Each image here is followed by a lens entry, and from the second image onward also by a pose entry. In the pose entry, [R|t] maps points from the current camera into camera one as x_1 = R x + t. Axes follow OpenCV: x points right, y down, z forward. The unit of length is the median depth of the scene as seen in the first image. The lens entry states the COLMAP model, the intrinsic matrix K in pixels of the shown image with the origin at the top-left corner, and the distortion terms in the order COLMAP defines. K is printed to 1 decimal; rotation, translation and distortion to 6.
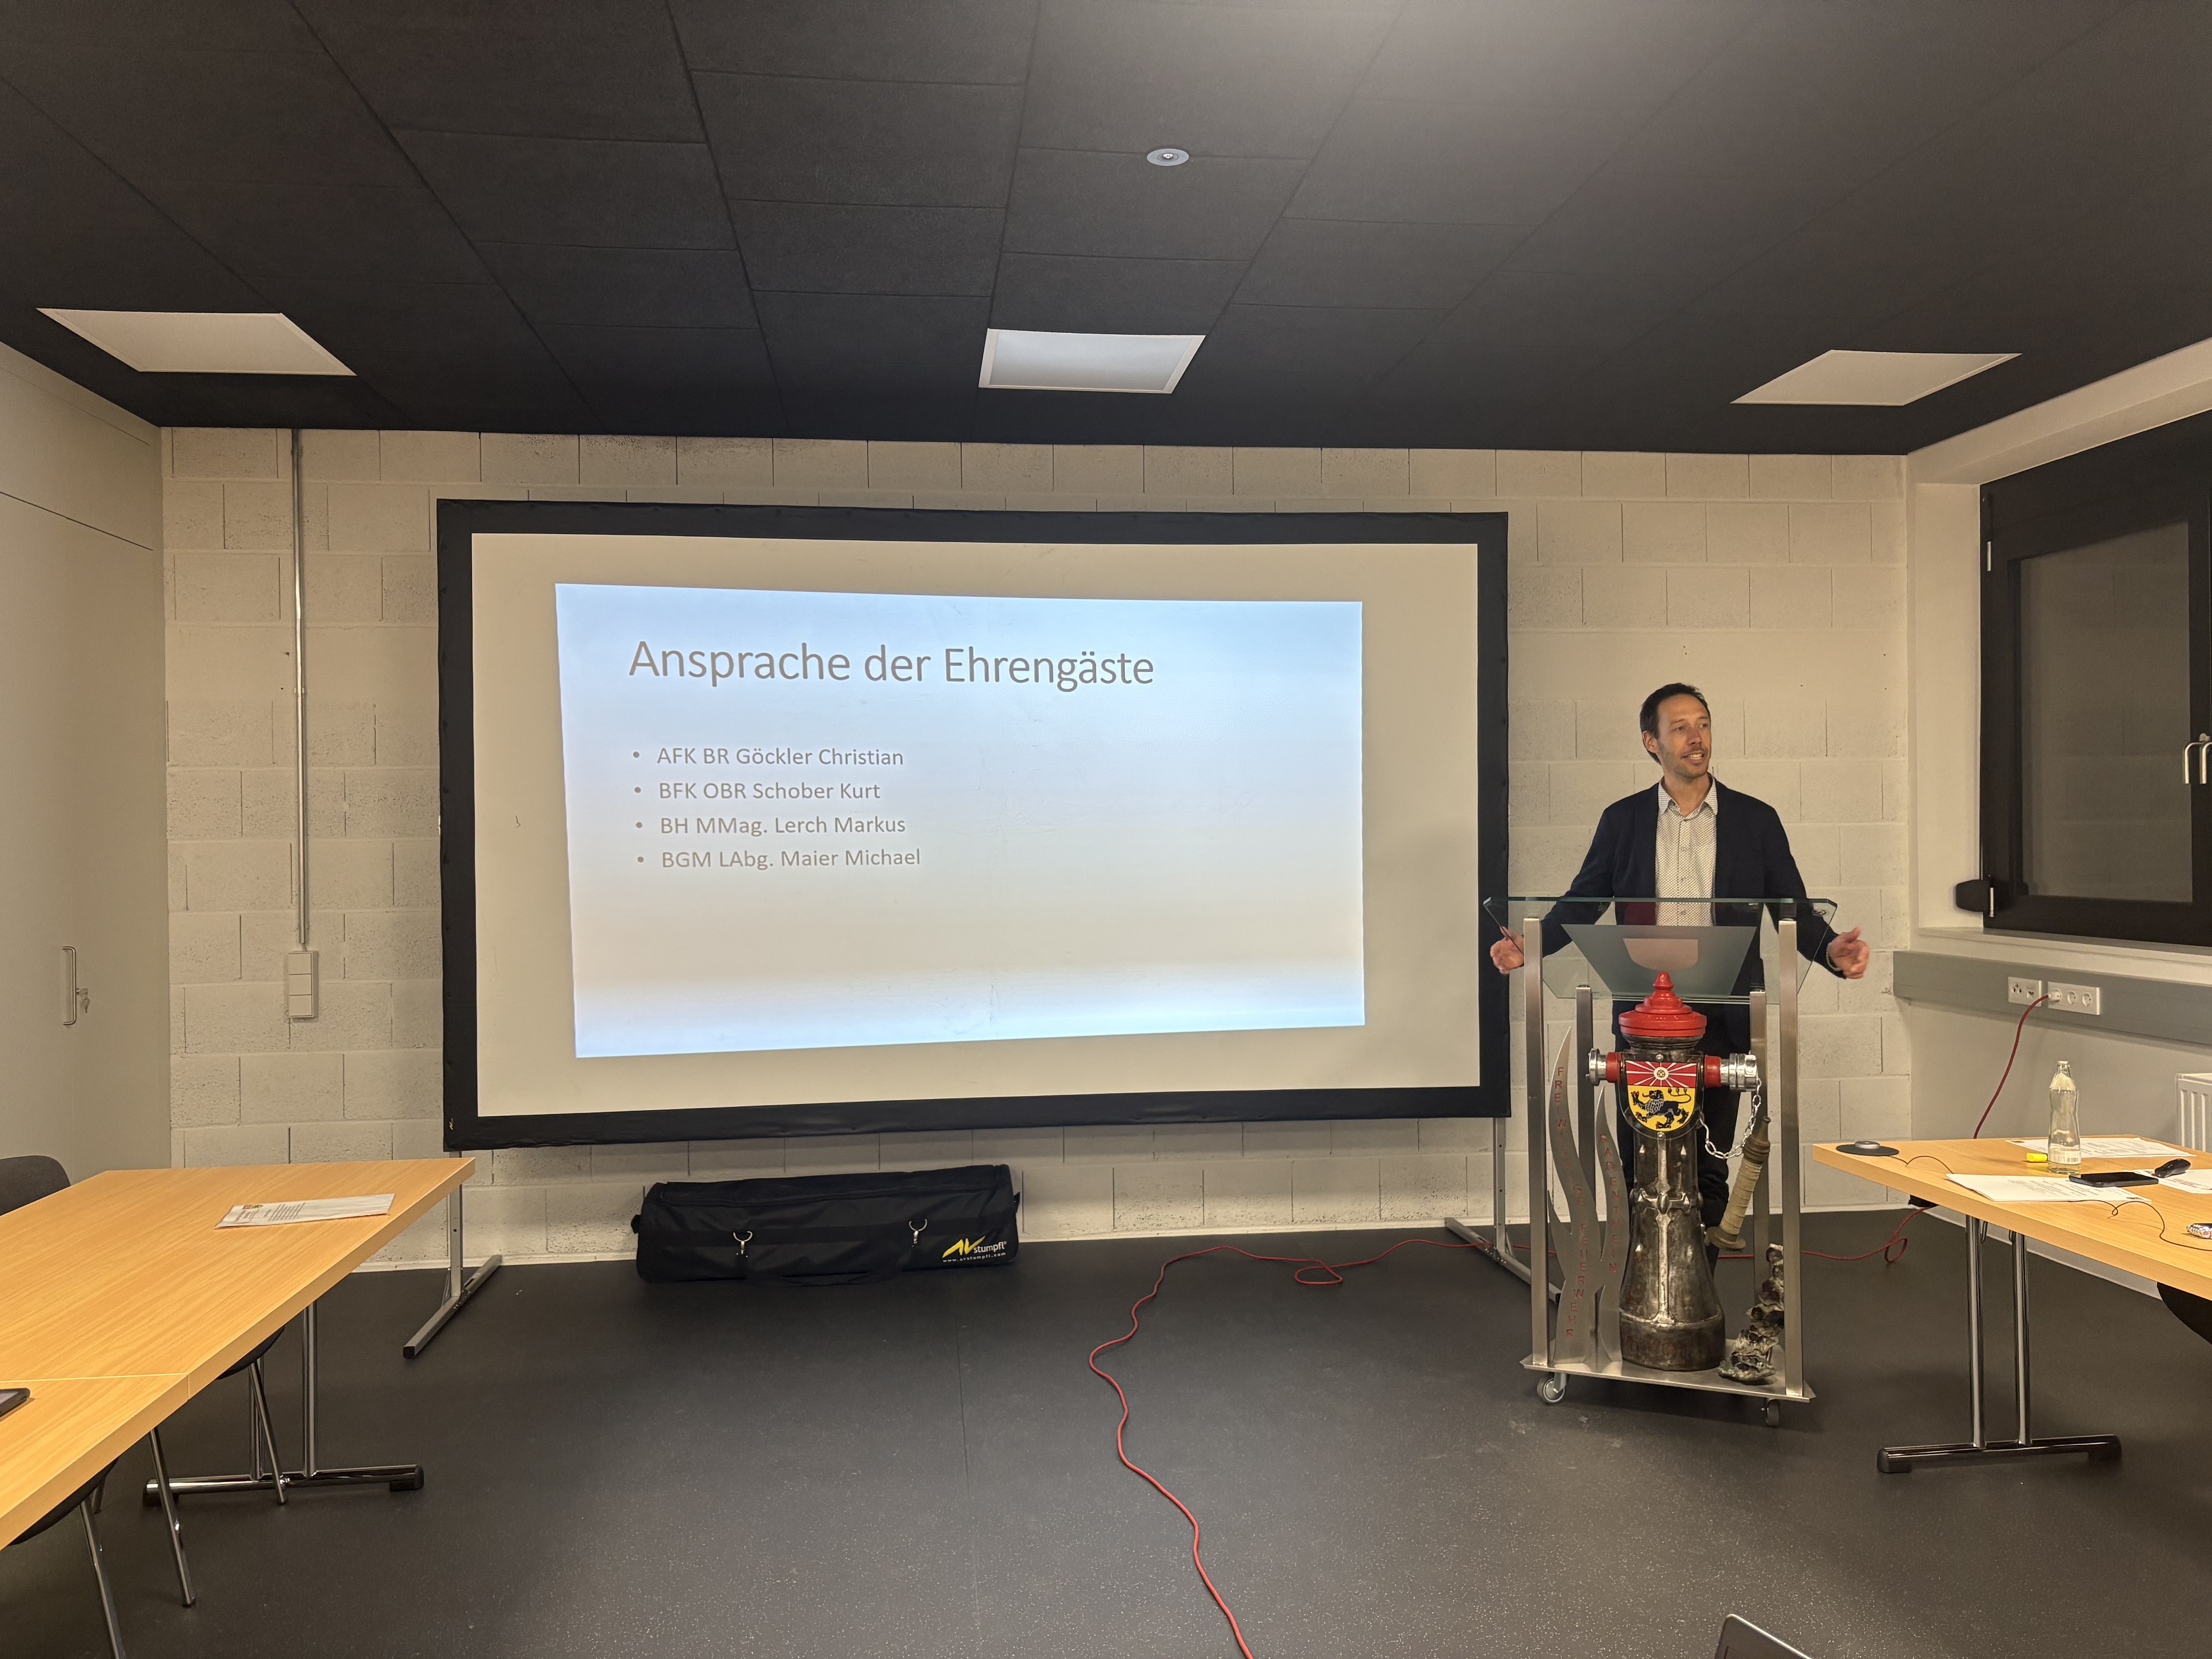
lens RADIAL K [[1658.3, 0, 1102.7], [0, 1658.3, 843.1], [0, 0, 1]] dist [0.007444, 0.004439]
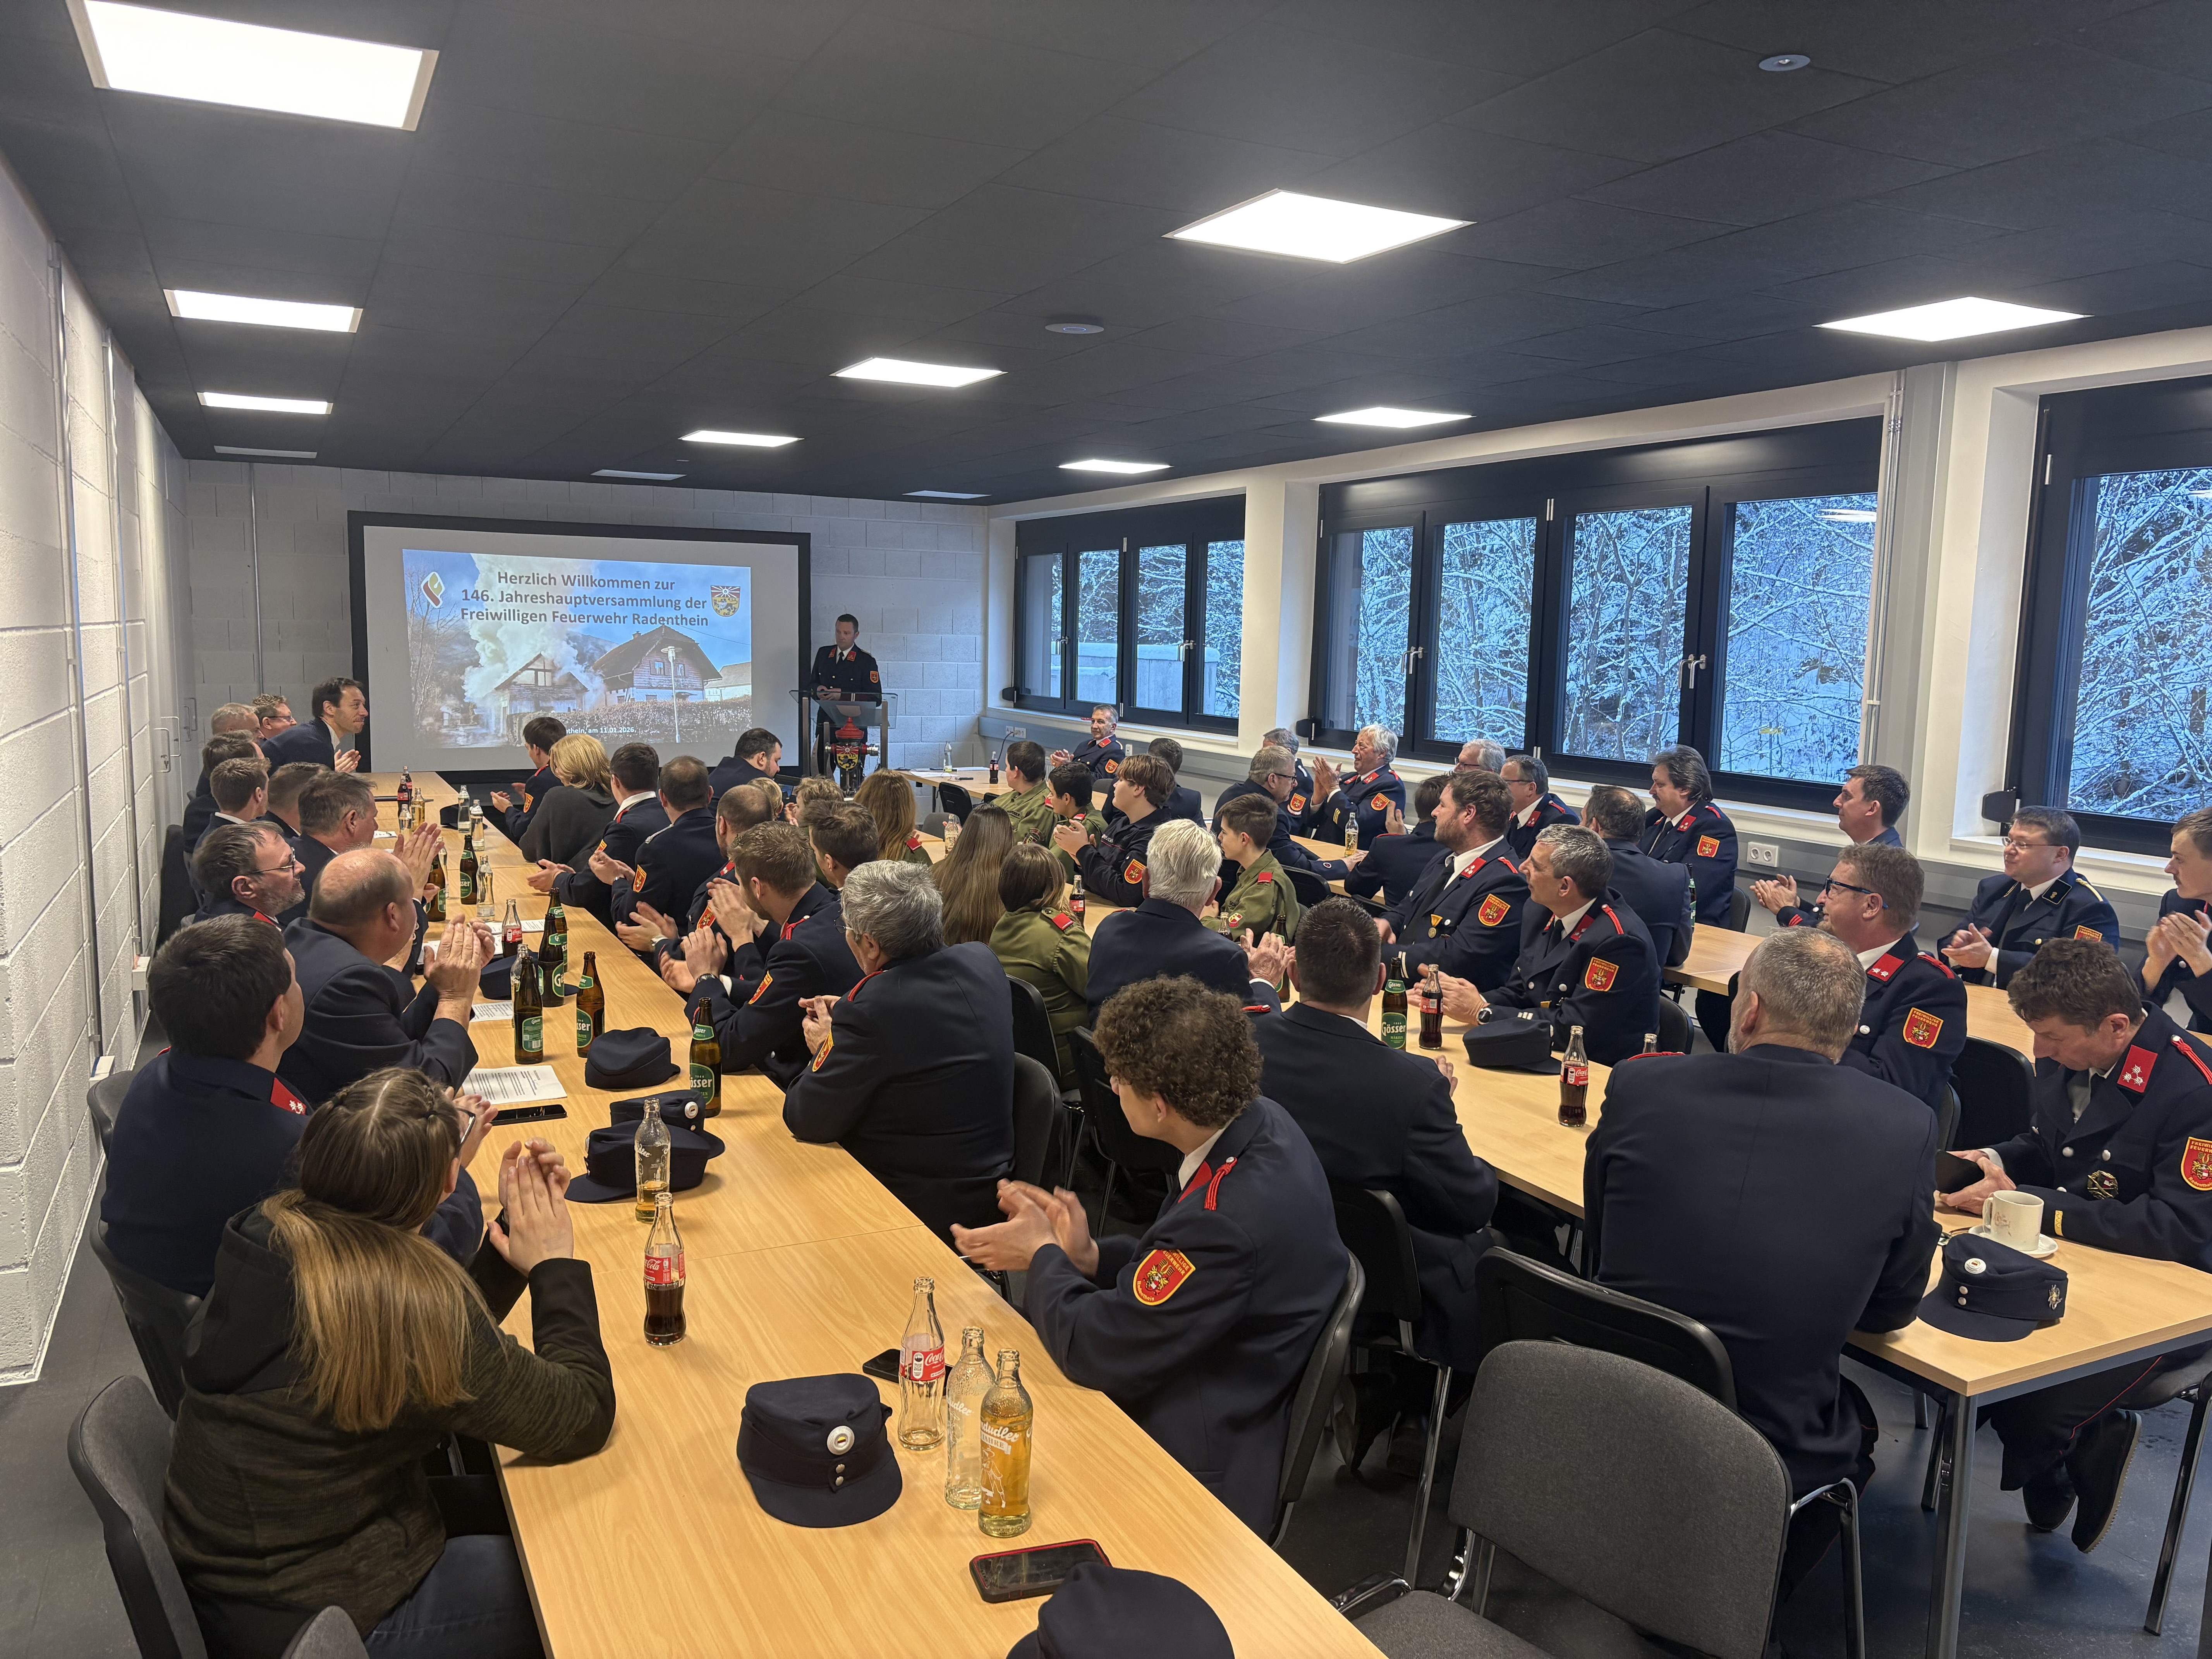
lens RADIAL K [[1637.0, 0, 1091.7], [0, 1637.0, 829.0], [0, 0, 1]] dist [0.047946, -0.059050]
pose [[0.949433, -0.007815, 0.313872, -0.128732], [-0.028314, 0.993486, 0.110385, -0.043705], [-0.312690, -0.113690, 0.943027, -1.485016]]
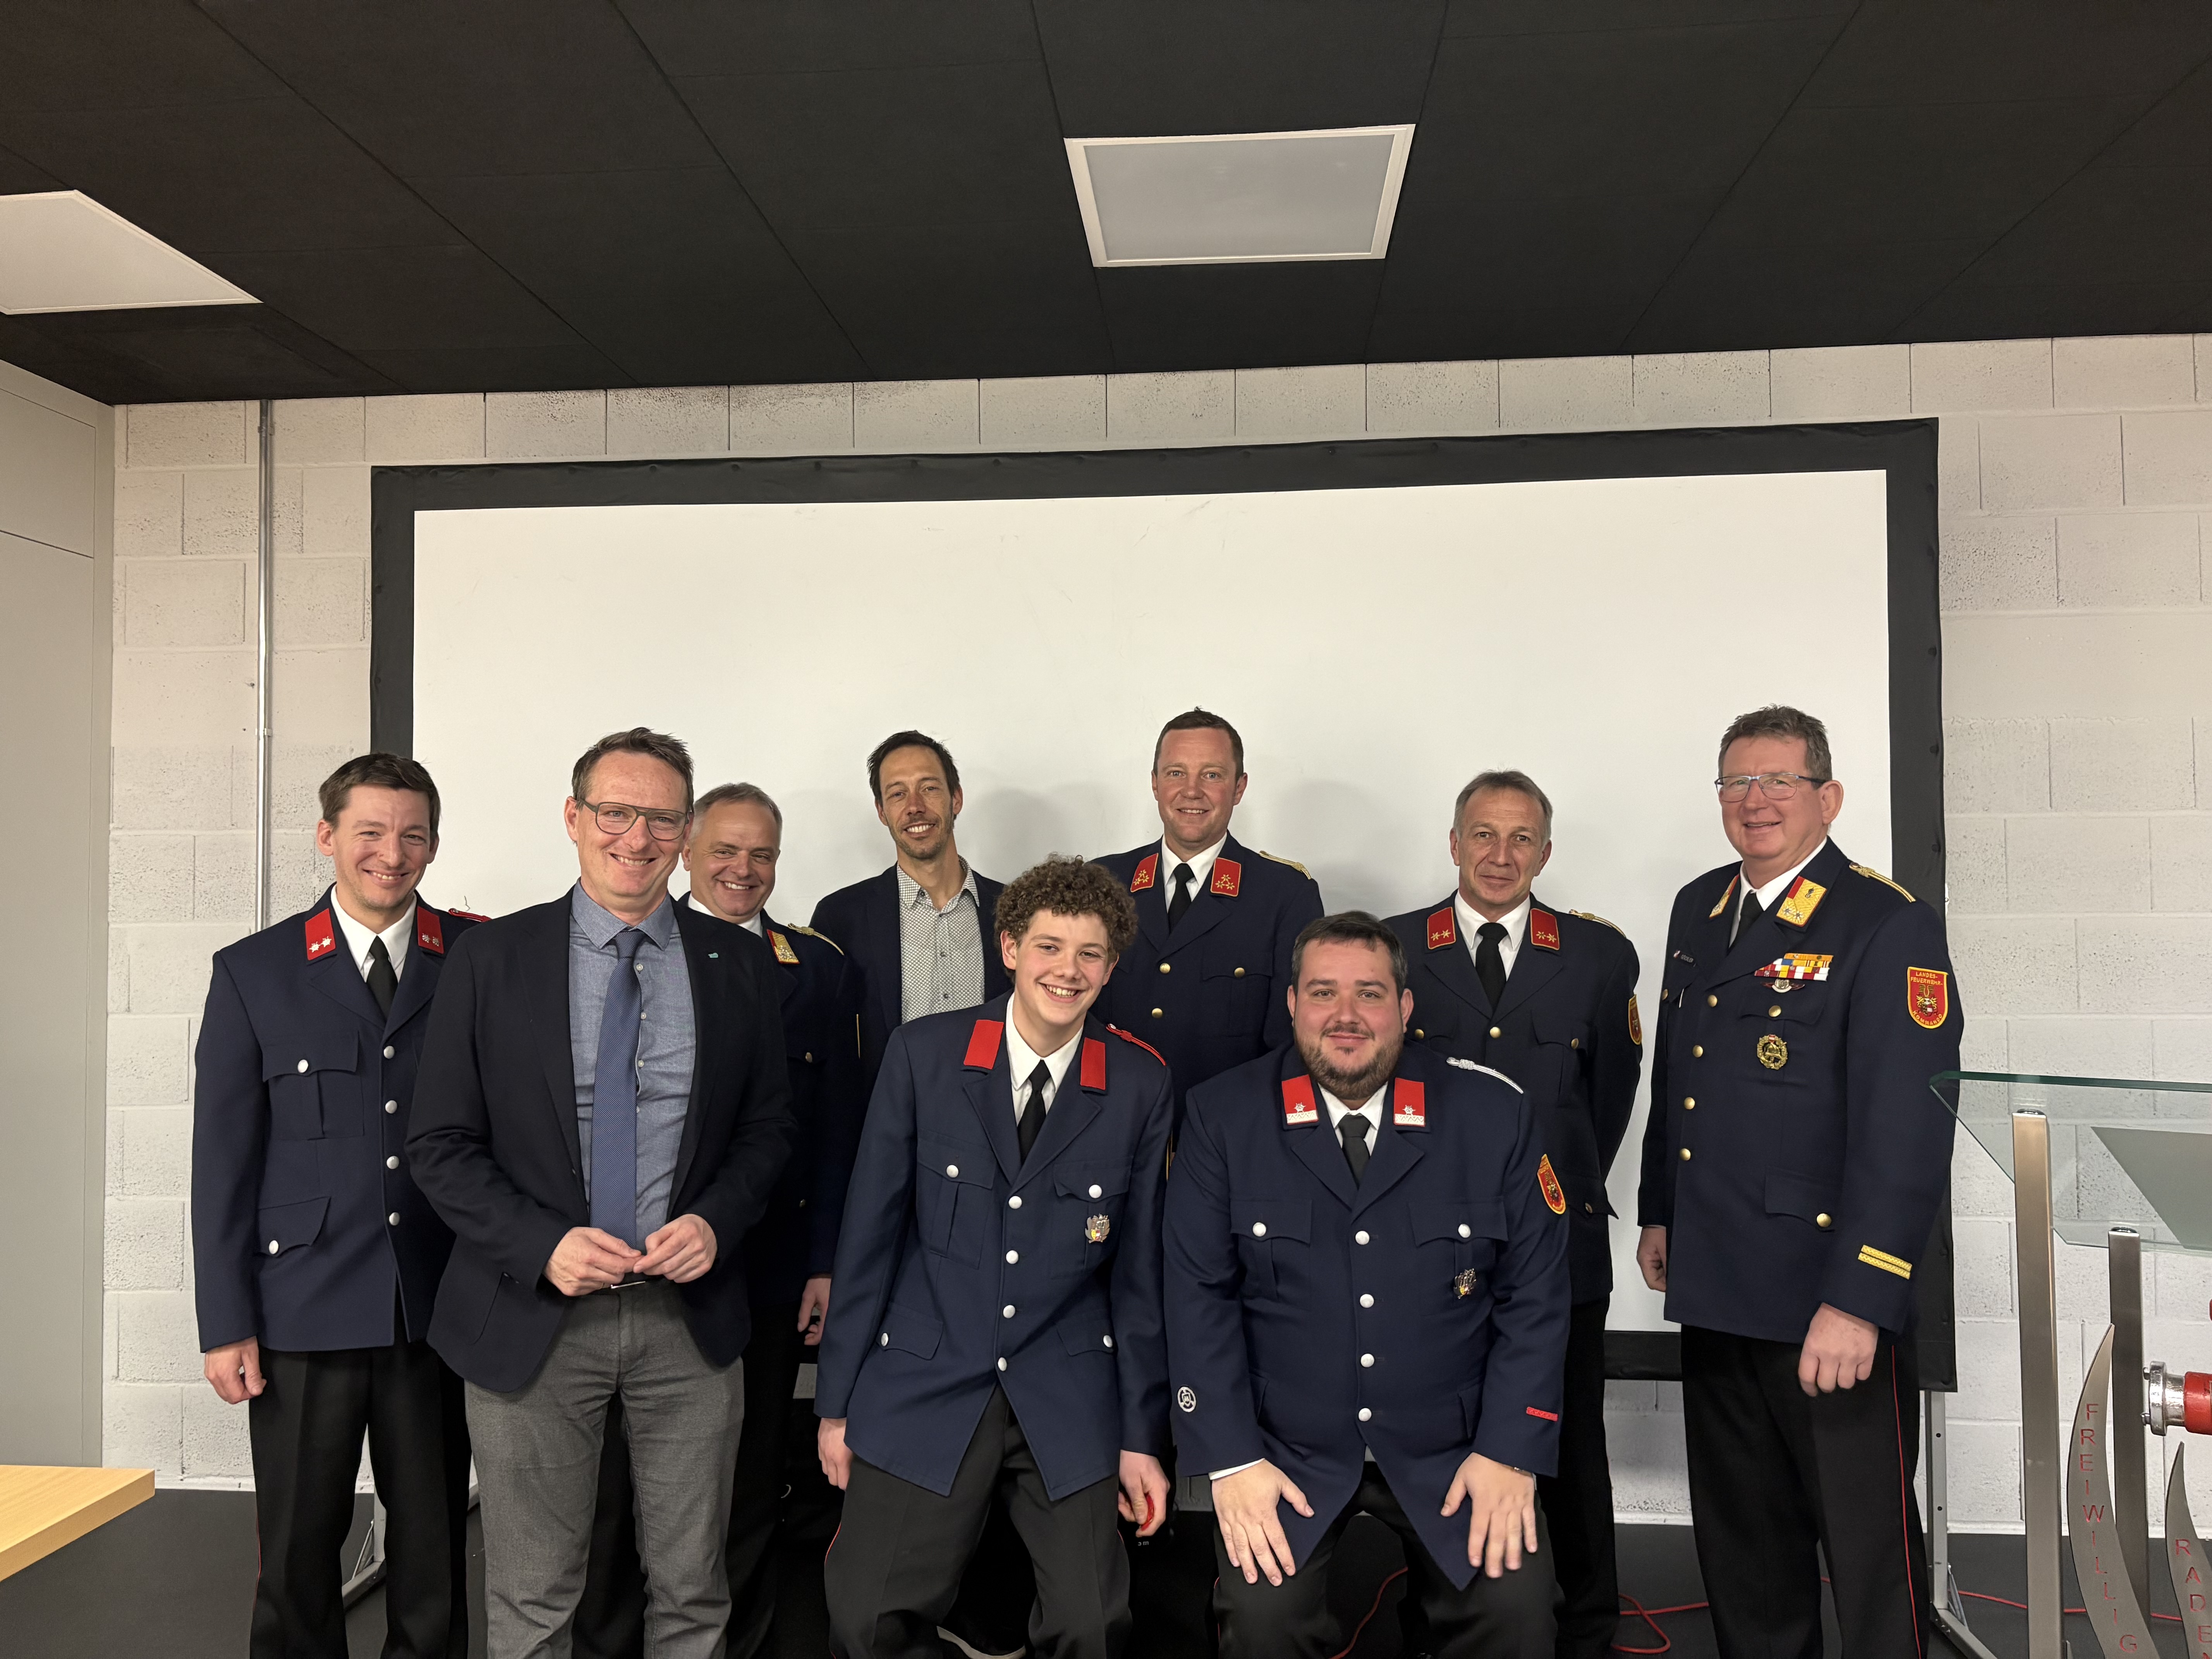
lens RADIAL K [[1658.3, 0, 1102.7], [0, 1658.3, 843.1], [0, 0, 1]] dist [0.007444, 0.004439]
pose [[0.978964, -0.002083, -0.204023, 0.063702], [-0.005527, 0.999310, -0.036721, -0.013576], [0.203958, 0.037076, 0.978277, 0.330223]]
